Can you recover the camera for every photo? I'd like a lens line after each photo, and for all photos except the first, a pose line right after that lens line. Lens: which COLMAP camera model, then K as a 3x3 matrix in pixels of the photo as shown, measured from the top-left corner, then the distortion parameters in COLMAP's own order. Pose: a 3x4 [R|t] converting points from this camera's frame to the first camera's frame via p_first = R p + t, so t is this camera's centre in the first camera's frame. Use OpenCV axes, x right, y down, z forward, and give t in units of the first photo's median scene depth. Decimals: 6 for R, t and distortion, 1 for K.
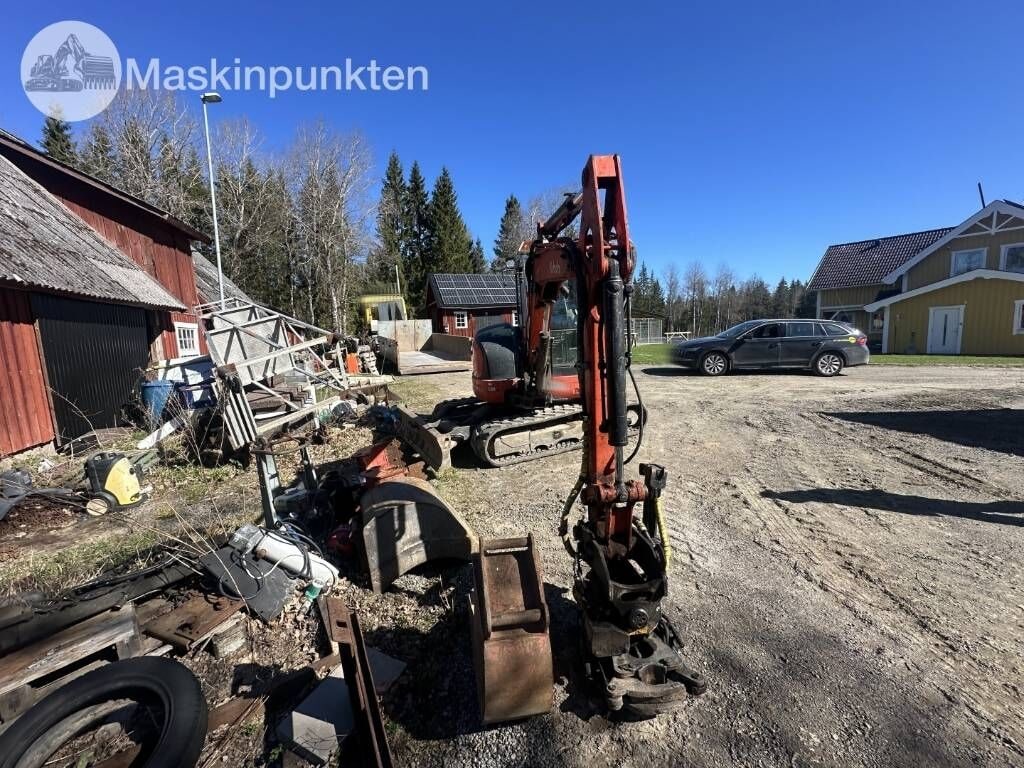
lens RADIAL K [[407.6, 0, 512.0], [0, 407.6, 384.0], [0, 0, 1]] dist [-0.004886, 0.000906]
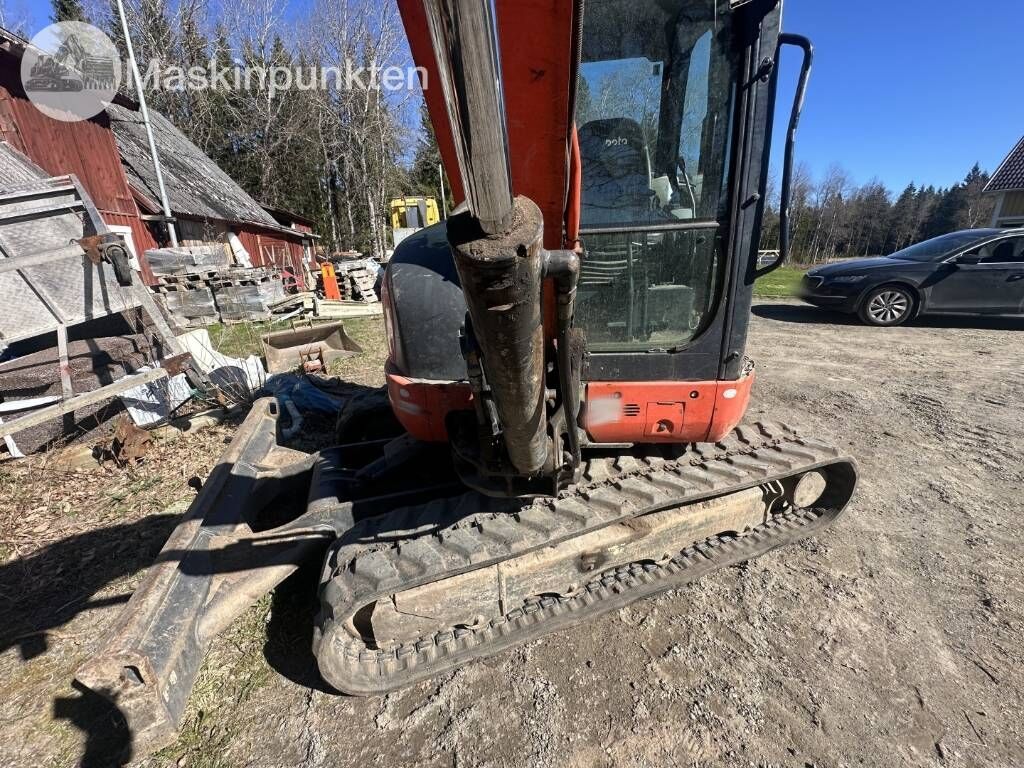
lens RADIAL K [[407.6, 0, 512.0], [0, 407.6, 384.0], [0, 0, 1]] dist [-0.004886, 0.000906]
pose [[0.990021, 0.058905, -0.128019, 0.049502], [-0.032491, 0.979384, 0.199380, -0.049236], [0.137124, -0.193231, 0.971524, 0.426960]]
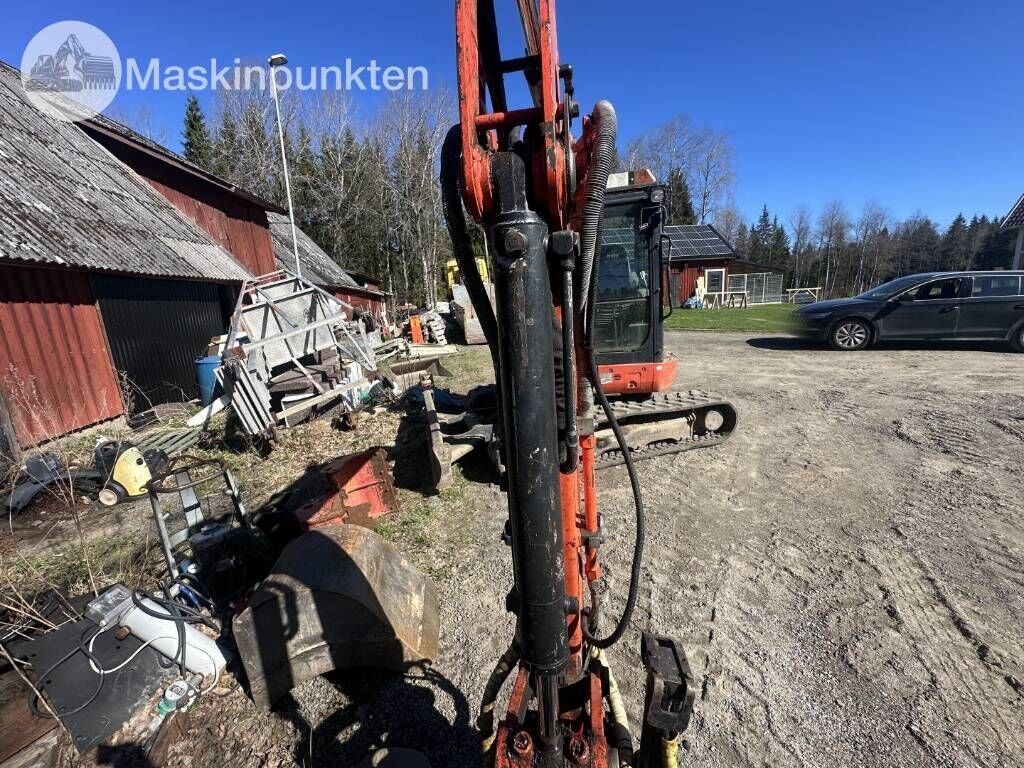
lens RADIAL K [[407.6, 0, 512.0], [0, 407.6, 384.0], [0, 0, 1]] dist [-0.004886, 0.000906]
pose [[0.974007, 0.027831, -0.224801, 0.070418], [-0.006368, 0.995395, 0.095643, -0.034174], [0.226428, -0.091725, 0.969699, 0.145306]]
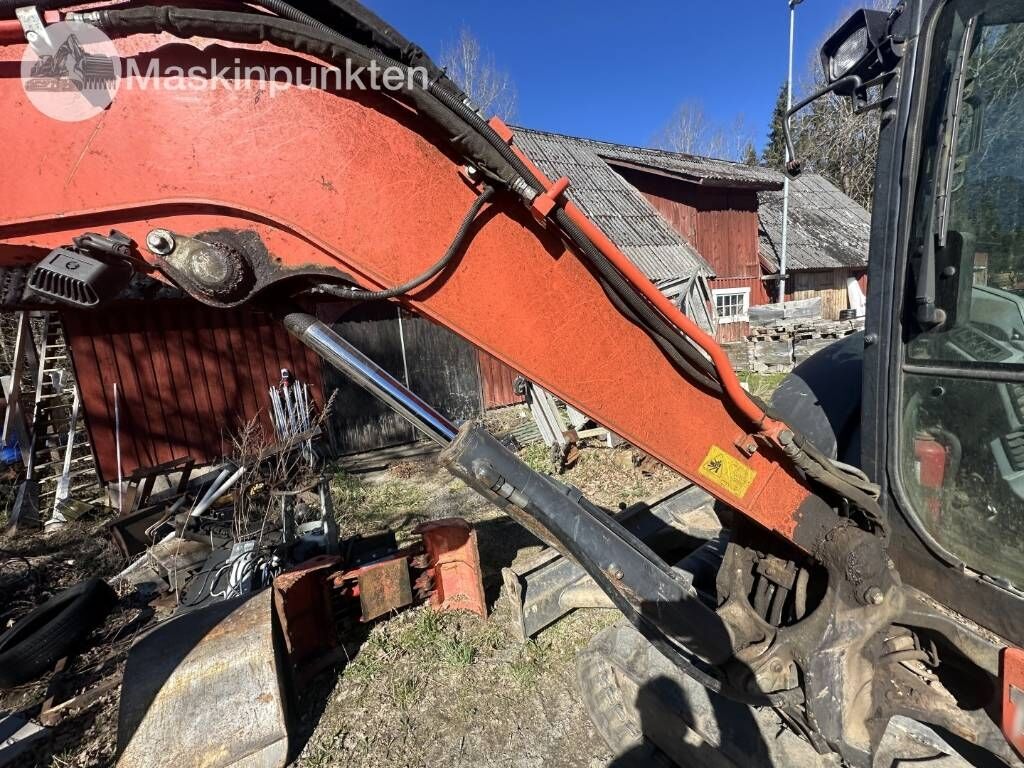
lens RADIAL K [[407.6, 0, 512.0], [0, 407.6, 384.0], [0, 0, 1]] dist [-0.004886, 0.000906]
pose [[0.117620, 0.171894, -0.978069, 0.137134], [-0.038296, 0.984958, 0.168499, -0.090919], [0.992320, 0.017638, 0.122433, 0.485786]]
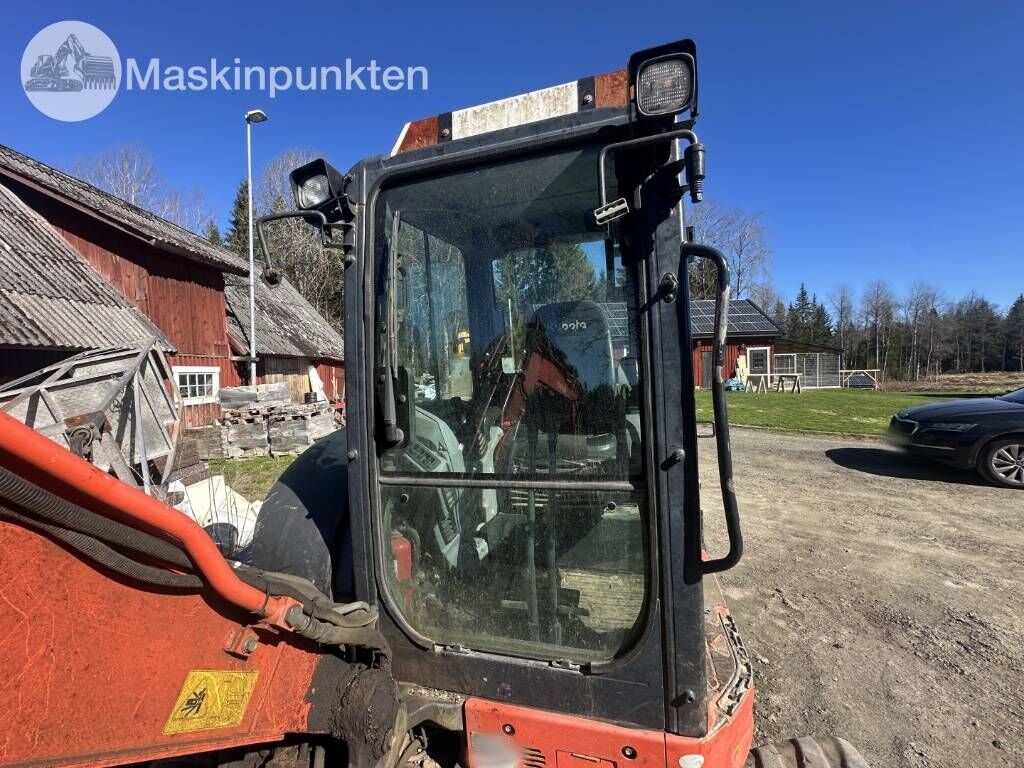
lens RADIAL K [[407.6, 0, 512.0], [0, 407.6, 384.0], [0, 0, 1]] dist [-0.004886, 0.000906]
pose [[0.952955, 0.019372, -0.302493, 0.112942], [-0.043080, 0.996481, -0.071901, -0.103980], [0.300036, 0.081550, 0.950436, 0.499130]]
